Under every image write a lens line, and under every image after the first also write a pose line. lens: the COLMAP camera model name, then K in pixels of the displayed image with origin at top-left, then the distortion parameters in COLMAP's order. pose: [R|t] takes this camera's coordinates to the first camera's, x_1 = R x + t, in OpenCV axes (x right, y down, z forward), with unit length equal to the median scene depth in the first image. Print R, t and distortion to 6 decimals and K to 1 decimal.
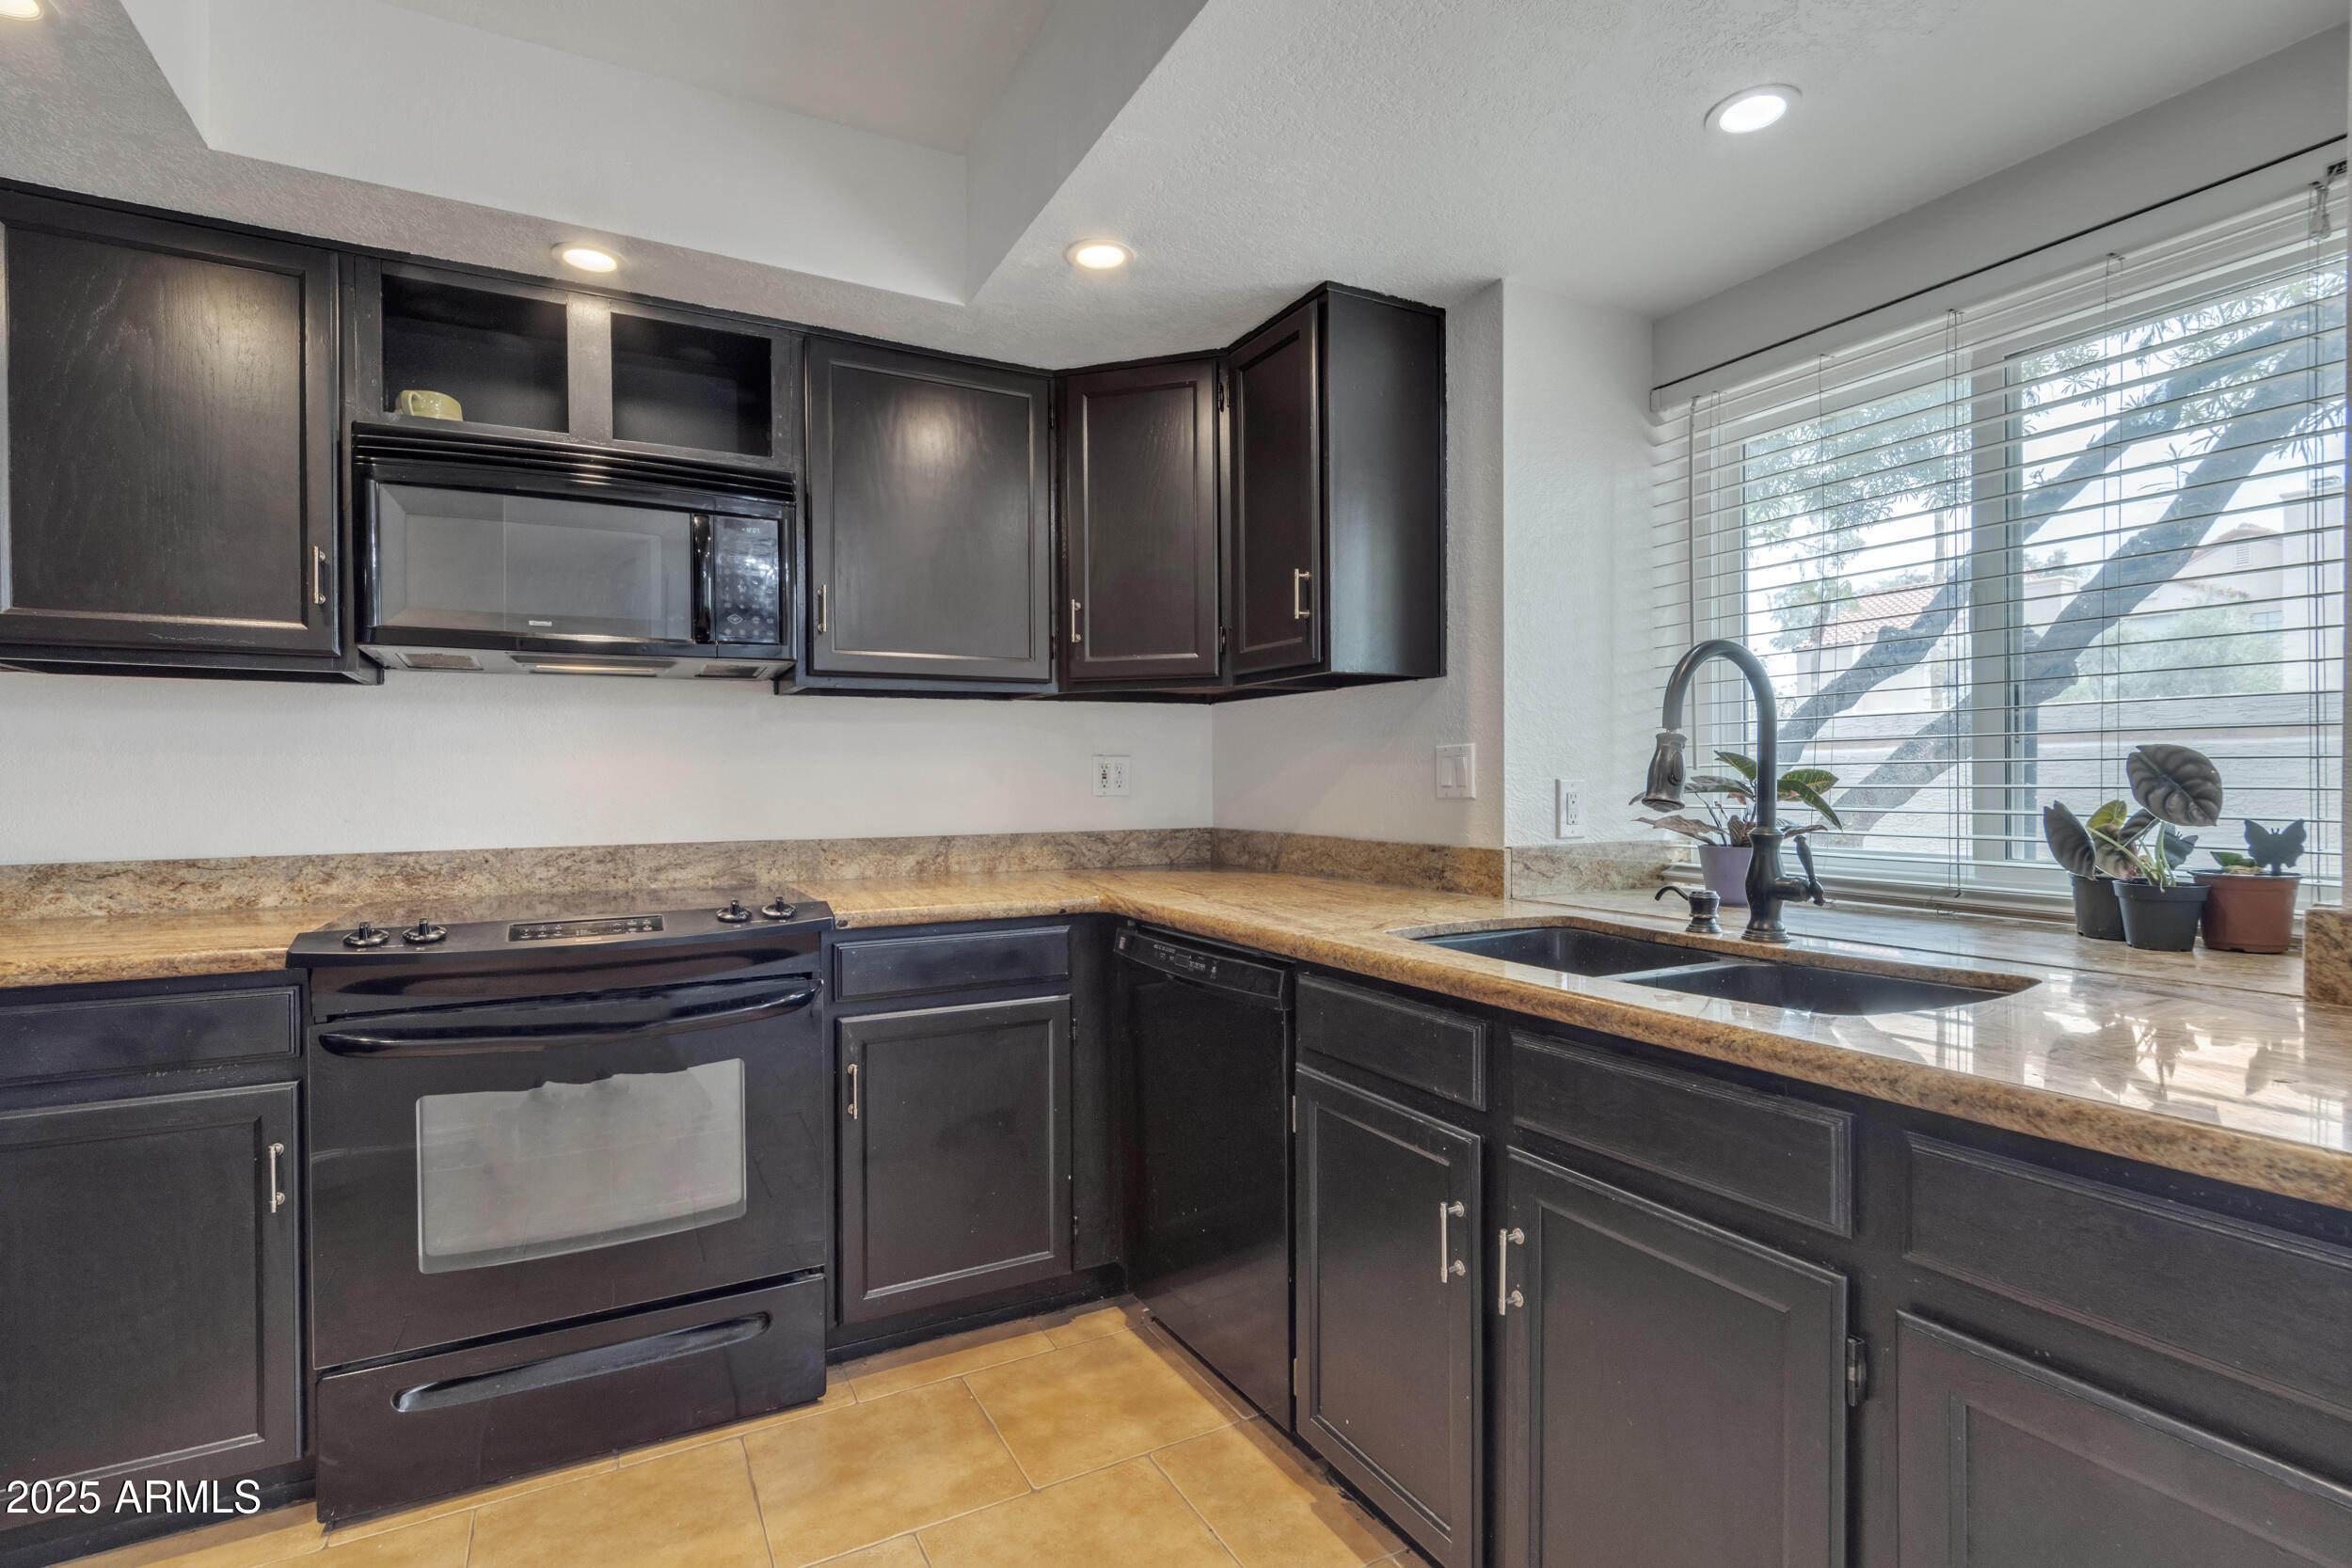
lens RADIAL K [[1097.9, 0, 1175.5], [0, 1097.9, 788.4], [0, 0, 1]] dist [0.001518, -0.002509]
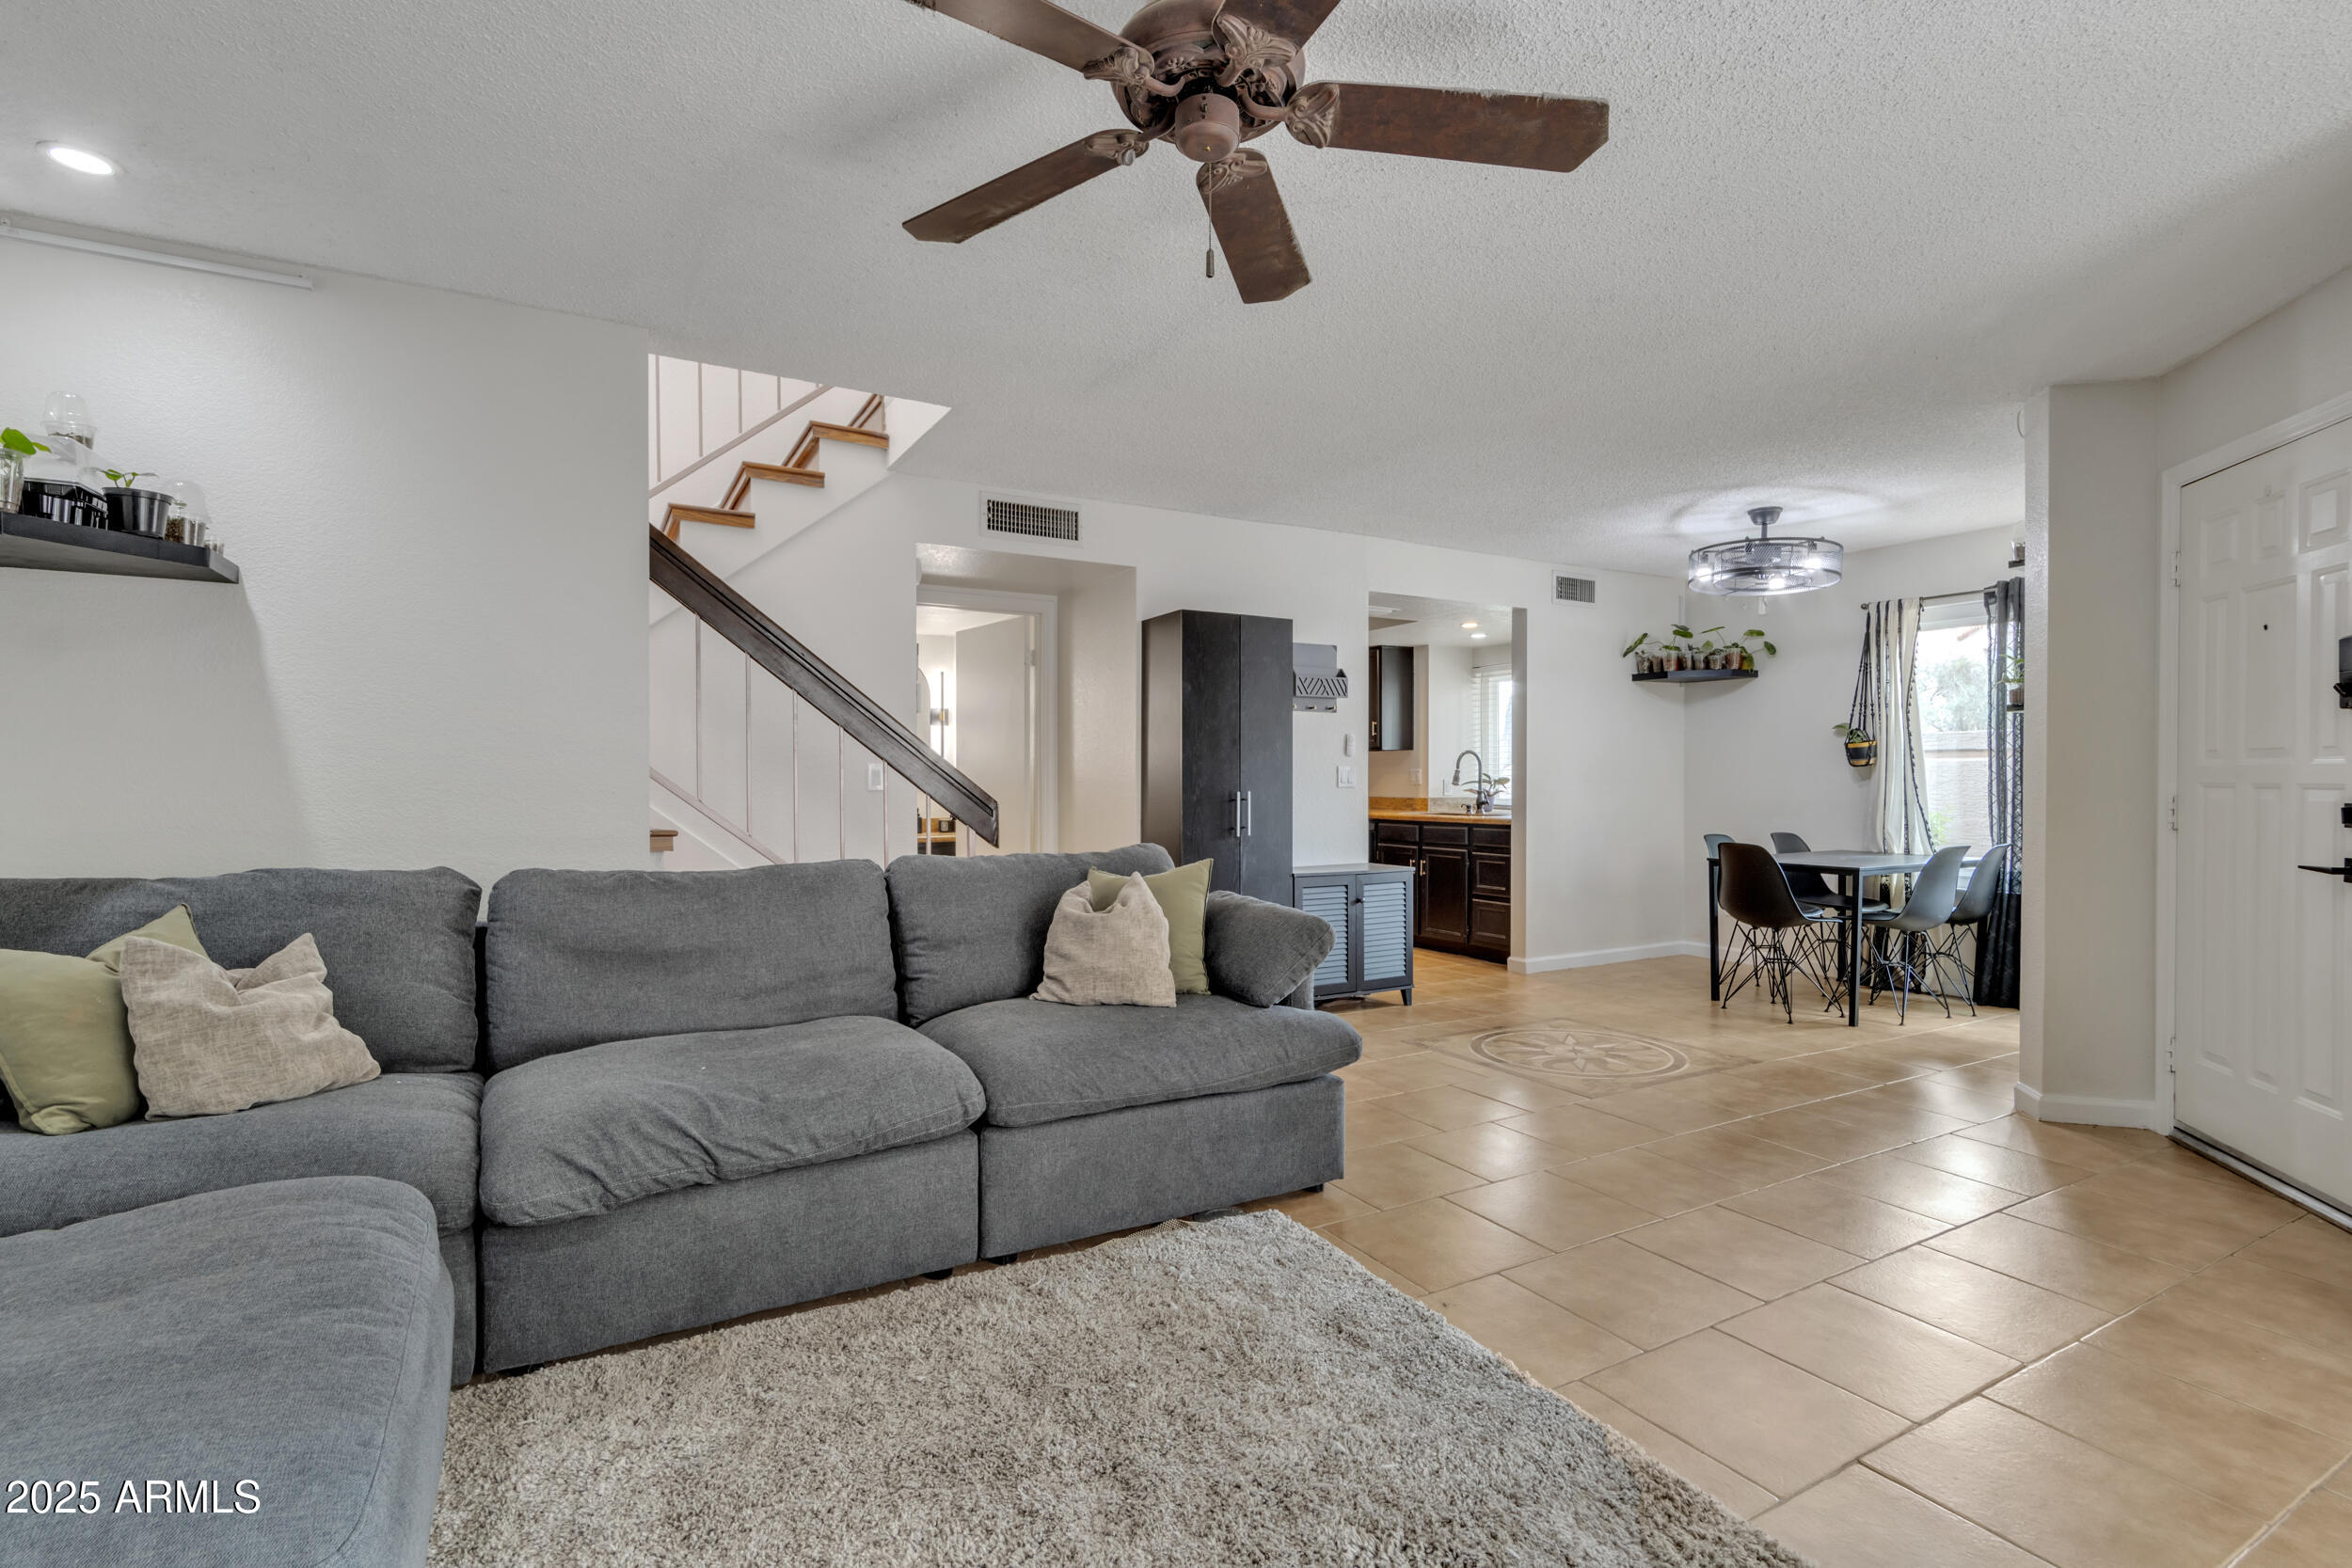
lens RADIAL K [[1097.9, 0, 1175.5], [0, 1097.9, 788.4], [0, 0, 1]] dist [0.001518, -0.002509]
pose [[0.999844, 0.004991, 0.016958, -0.616807], [-0.004977, 0.999987, -0.000849, 0.029346], [-0.016962, 0.000765, 0.999856, -2.687017]]
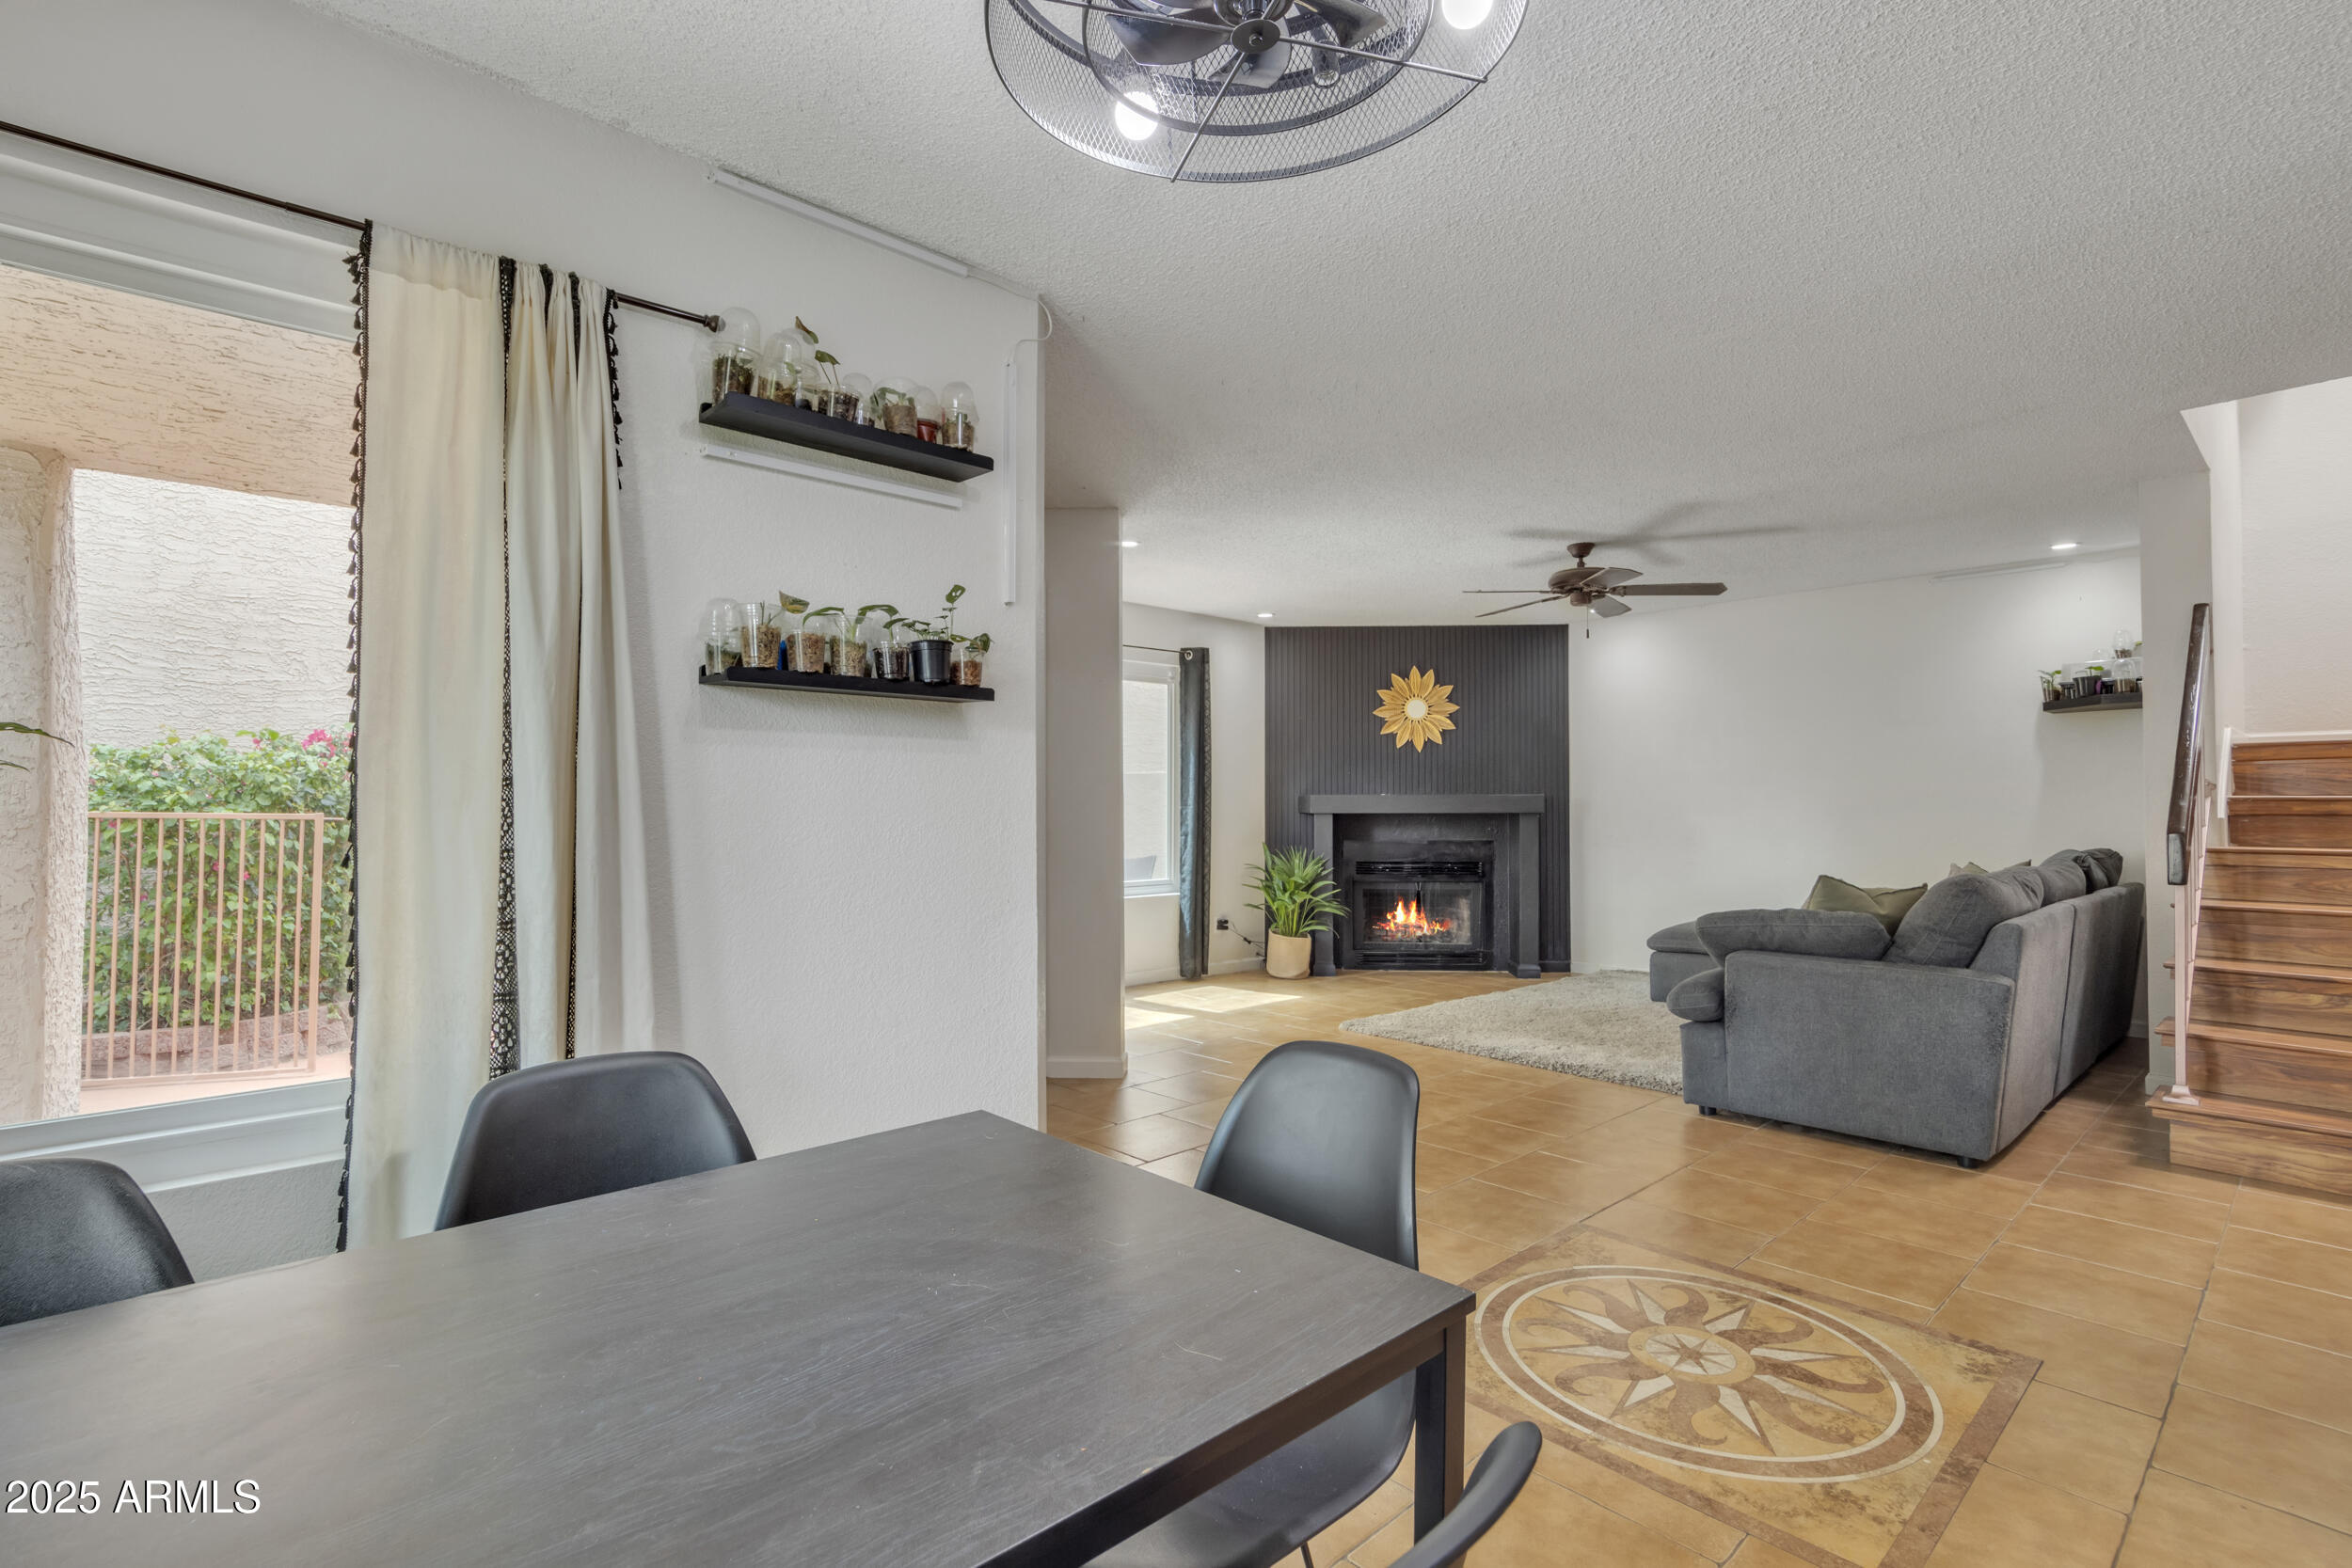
lens RADIAL K [[1097.9, 0, 1175.5], [0, 1097.9, 788.4], [0, 0, 1]] dist [0.001518, -0.002509]
pose [[-0.969968, 0.003461, -0.243210, 0.889249], [0.005974, 0.999936, -0.009593, -0.004957], [0.243161, -0.010758, -0.969926, 0.253963]]
